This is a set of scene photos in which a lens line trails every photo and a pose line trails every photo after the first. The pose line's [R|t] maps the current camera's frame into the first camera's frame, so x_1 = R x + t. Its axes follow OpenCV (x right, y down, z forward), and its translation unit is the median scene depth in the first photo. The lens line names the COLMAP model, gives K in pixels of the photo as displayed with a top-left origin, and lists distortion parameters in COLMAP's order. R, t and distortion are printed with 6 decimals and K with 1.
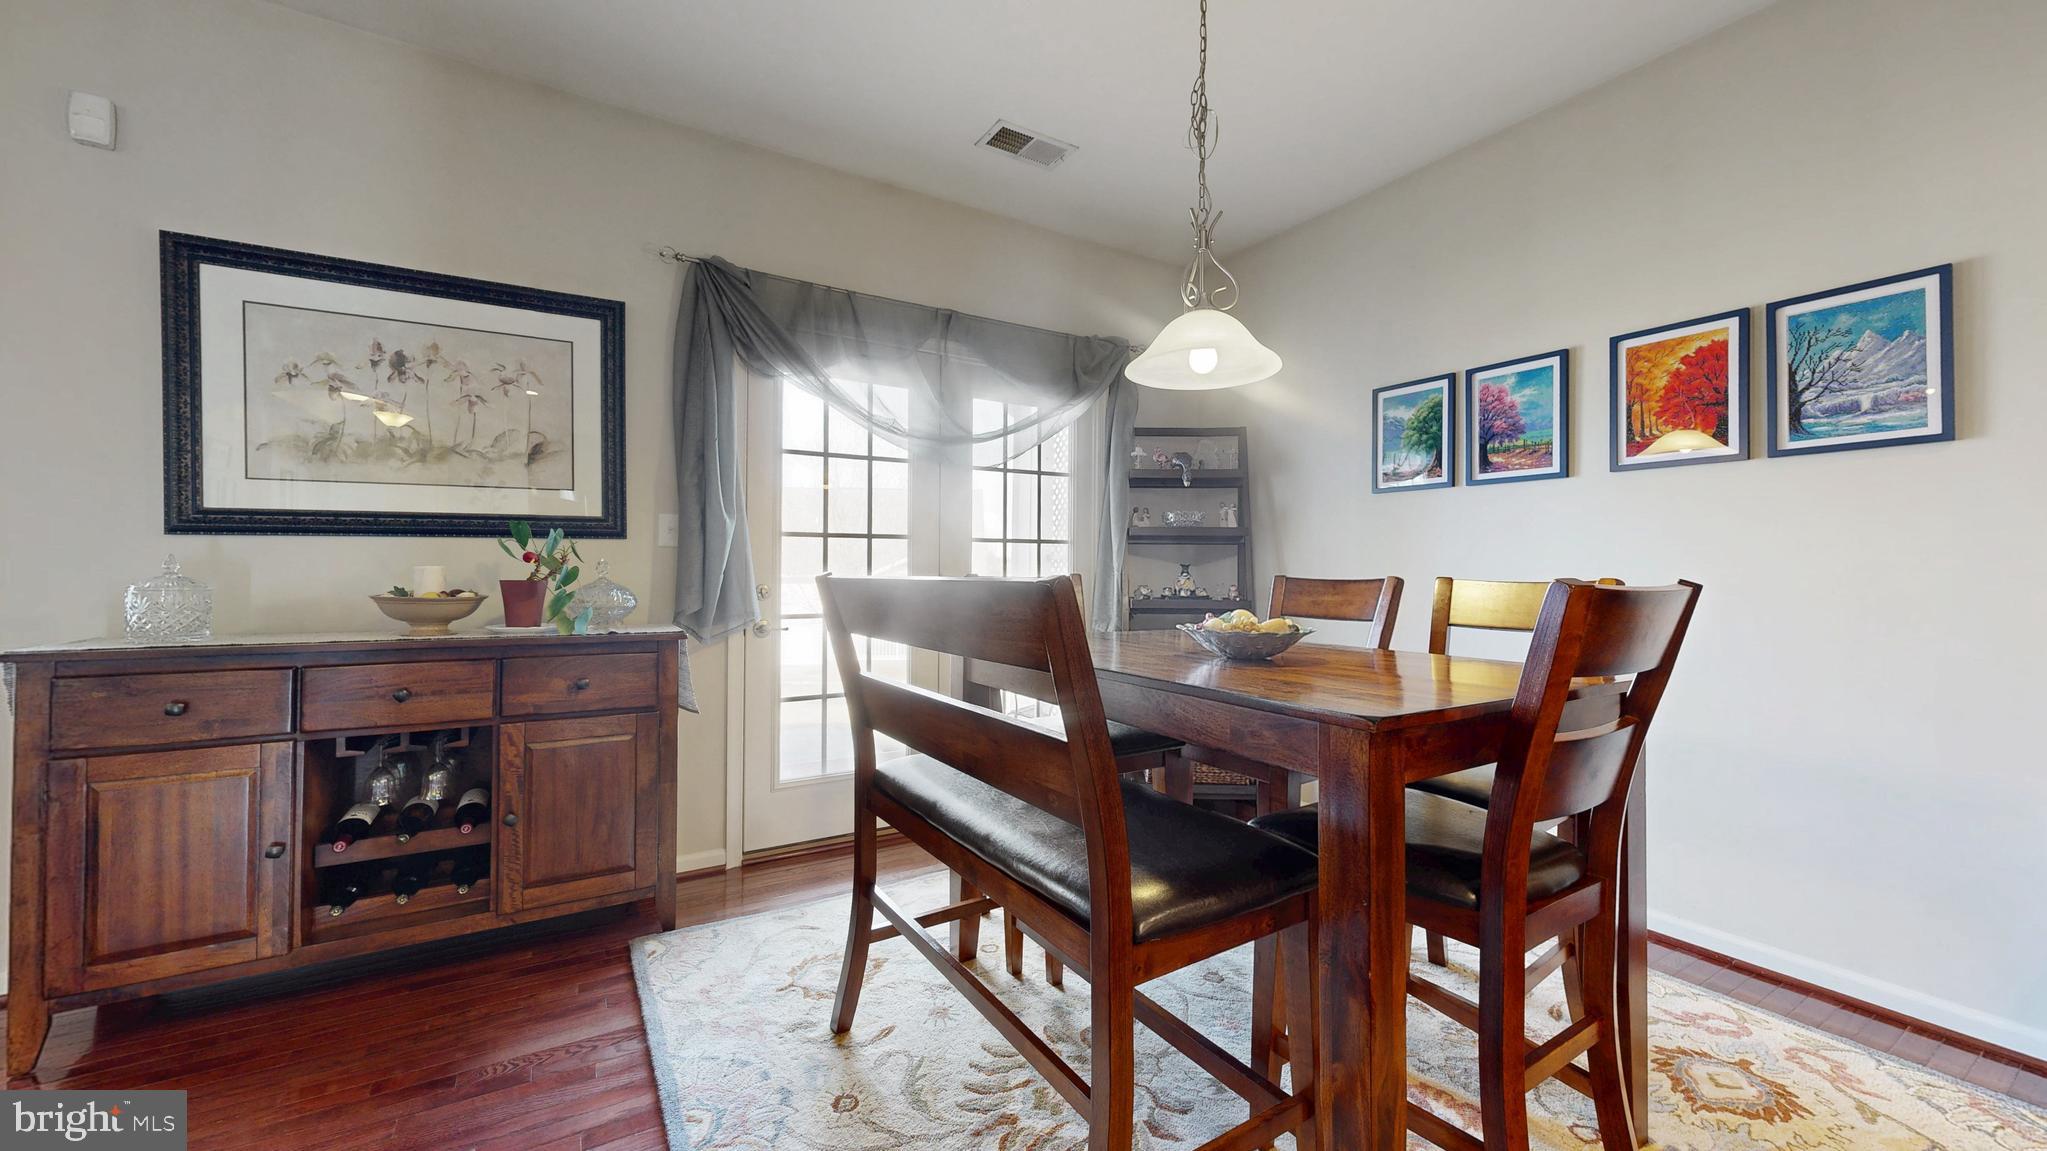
lens RADIAL K [[756.7, 0, 1029.3], [0, 756.7, 564.1], [0, 0, 1]] dist [-0.000682, -0.000056]
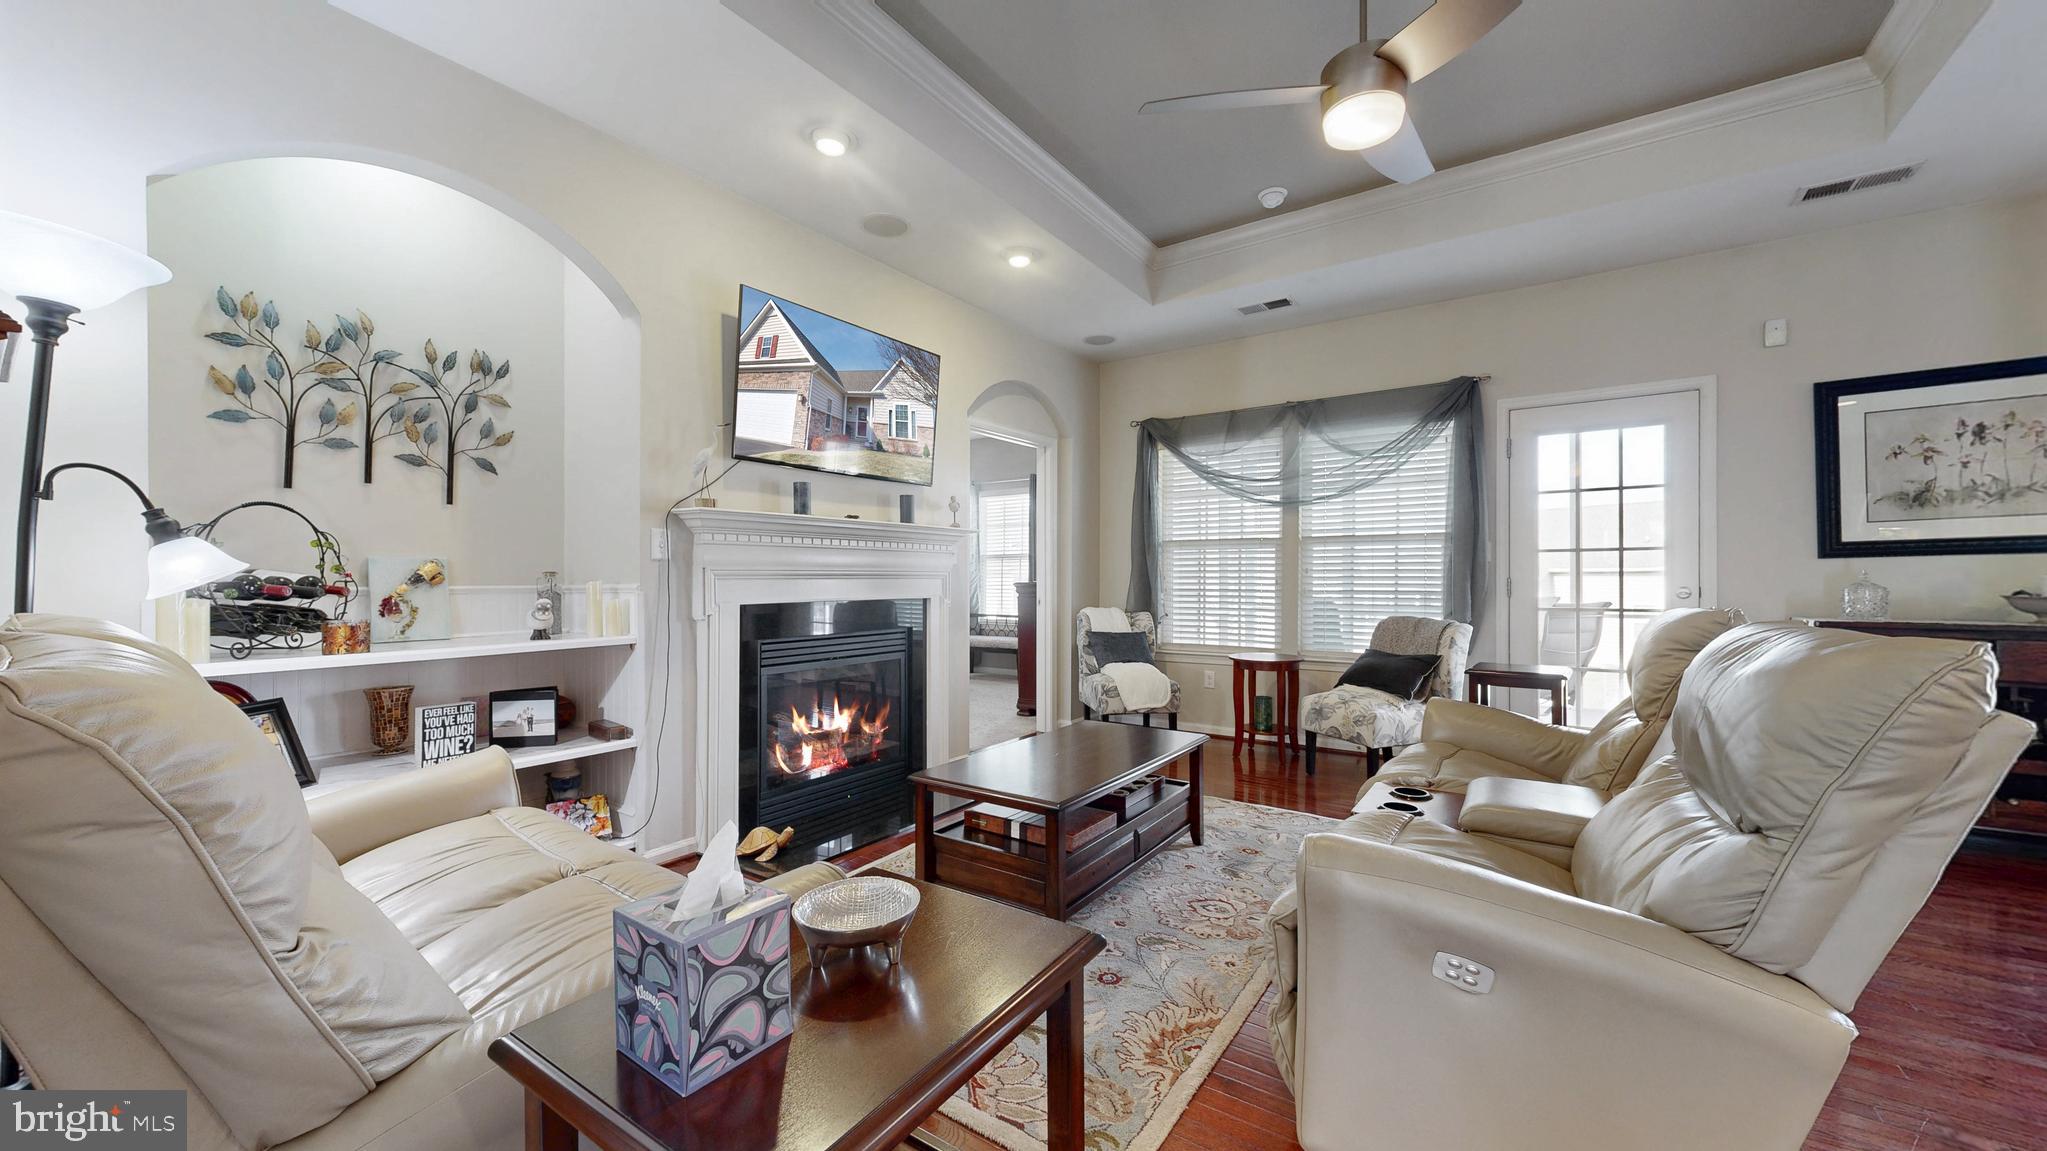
lens RADIAL K [[748.4, 0, 1021.1], [0, 748.4, 579.9], [0, 0, 1]] dist [0.000847, 0.000063]
pose [[0.400297, -0.006793, -0.916360, -0.271908], [0.013780, 0.999904, -0.001393, -0.011788], [0.916282, -0.012070, 0.400353, -1.209345]]
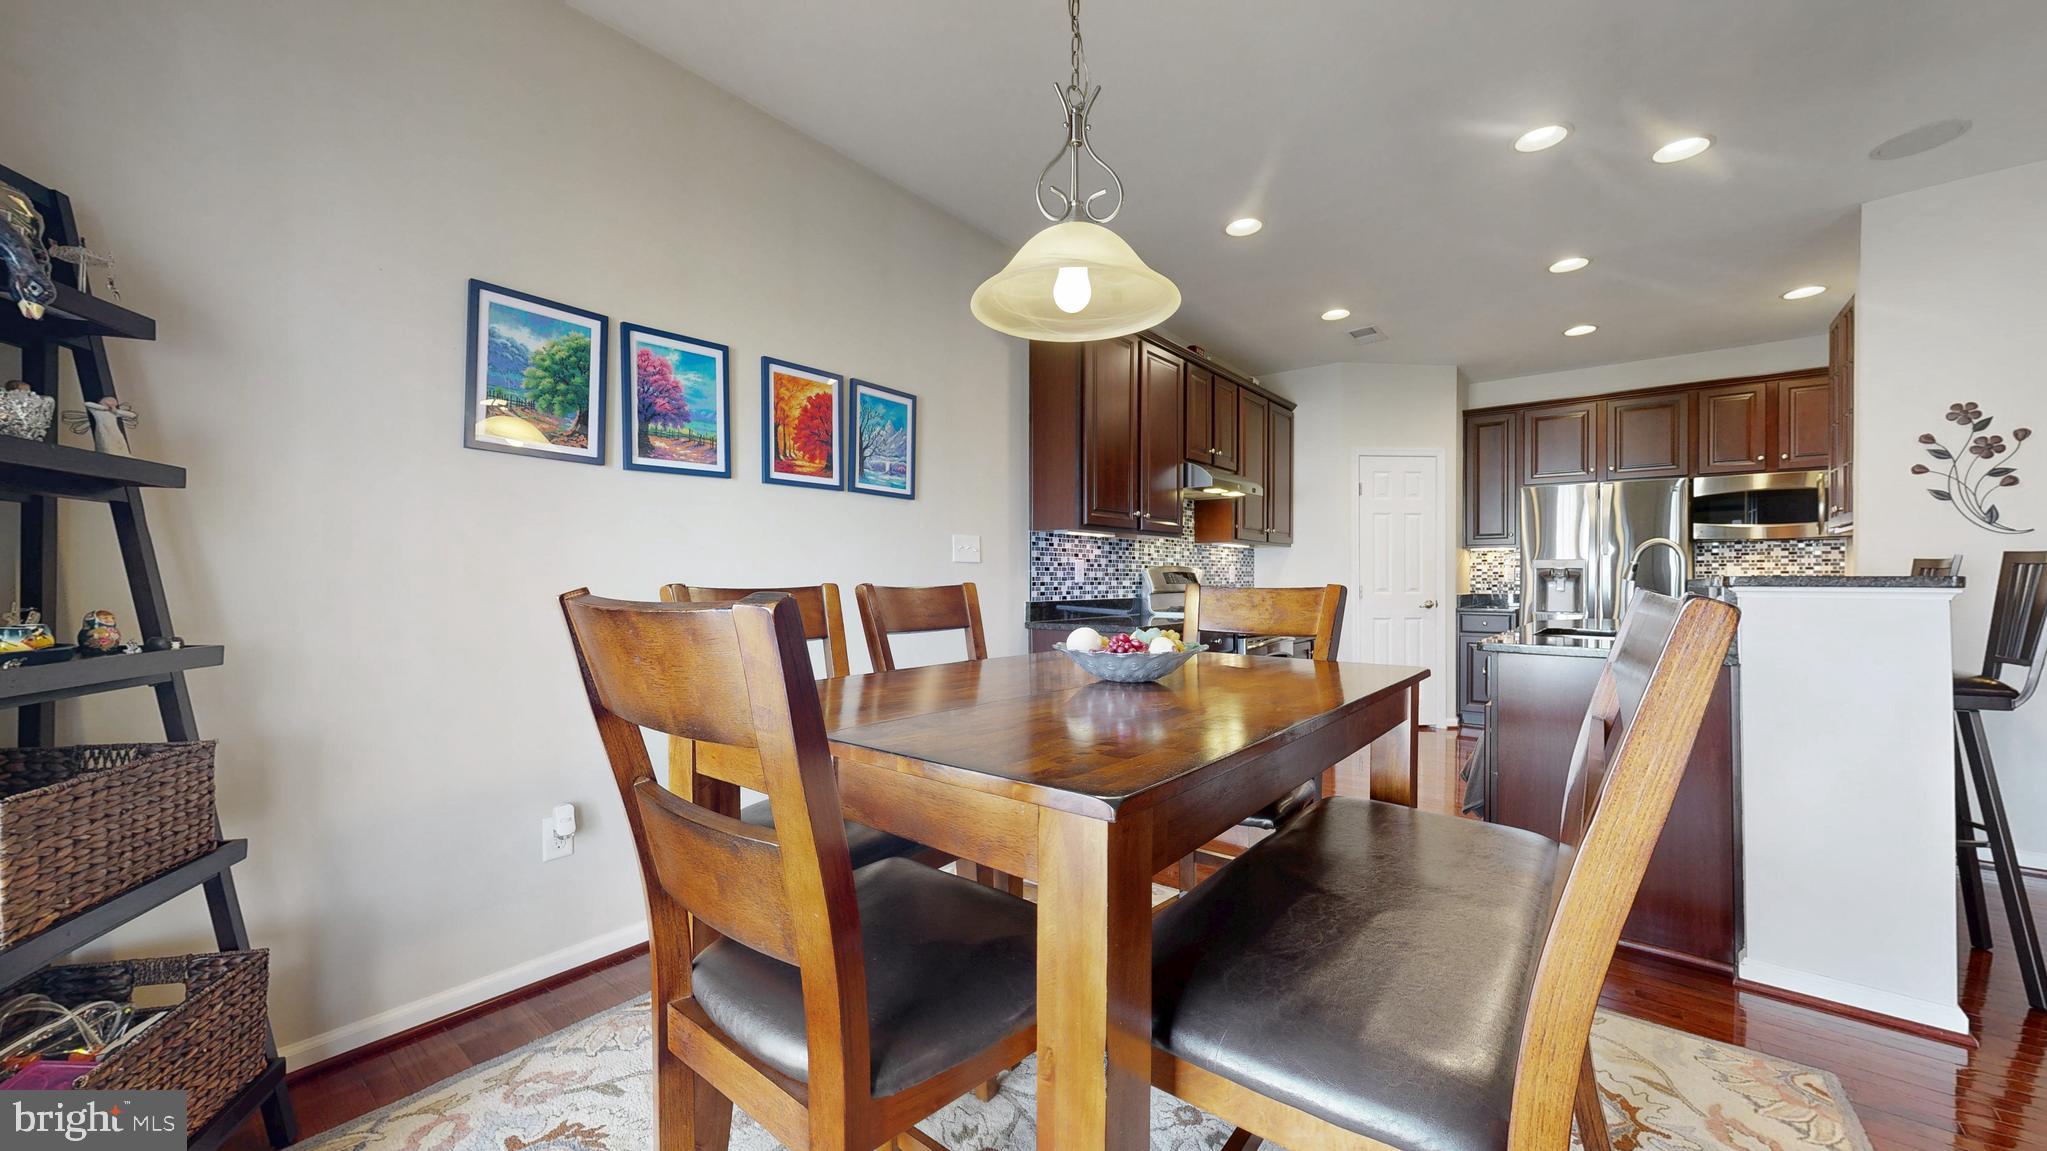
lens RADIAL K [[748.4, 0, 1021.1], [0, 748.4, 579.9], [0, 0, 1]] dist [0.000847, 0.000063]
pose [[-0.329621, -0.011401, 0.944044, -0.359103], [-0.015046, 0.999864, 0.006822, 0.002556], [-0.943993, -0.011955, -0.329748, 1.041350]]
